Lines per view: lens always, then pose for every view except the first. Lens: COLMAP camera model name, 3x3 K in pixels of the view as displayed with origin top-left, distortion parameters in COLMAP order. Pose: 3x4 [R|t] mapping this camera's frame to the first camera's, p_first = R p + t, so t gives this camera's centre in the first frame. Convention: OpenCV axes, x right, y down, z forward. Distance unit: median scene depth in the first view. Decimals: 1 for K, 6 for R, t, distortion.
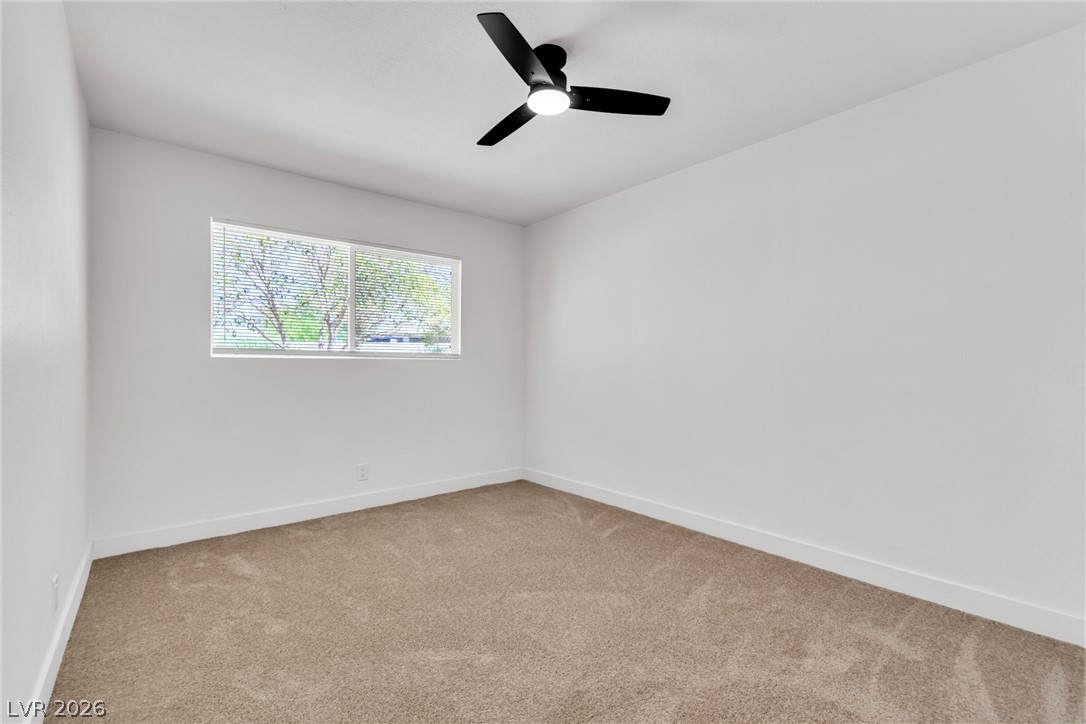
lens RADIAL K [[486.2, 0, 545.0], [0, 486.2, 359.2], [0, 0, 1]] dist [0.000226, -0.000079]
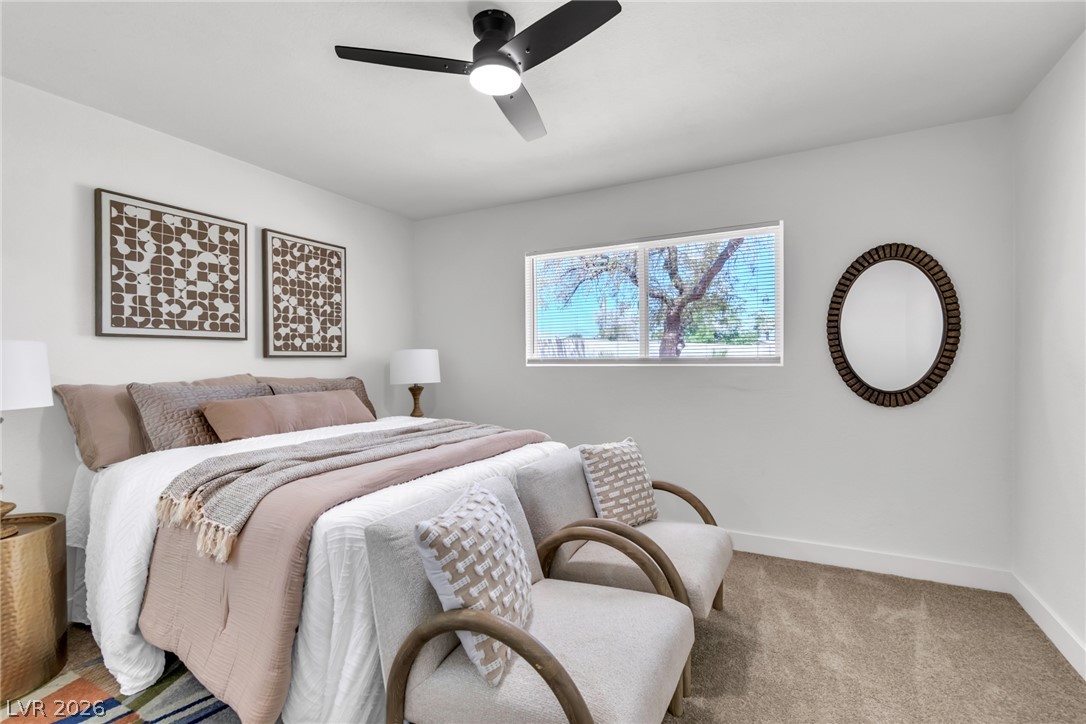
lens RADIAL K [[486.2, 0, 545.0], [0, 486.2, 359.2], [0, 0, 1]] dist [0.000226, -0.000079]
pose [[0.361403, -0.021386, -0.932165, 0.457673], [0.005275, 0.999768, -0.020891, 0.001888], [0.932395, 0.002633, 0.361432, 0.589284]]
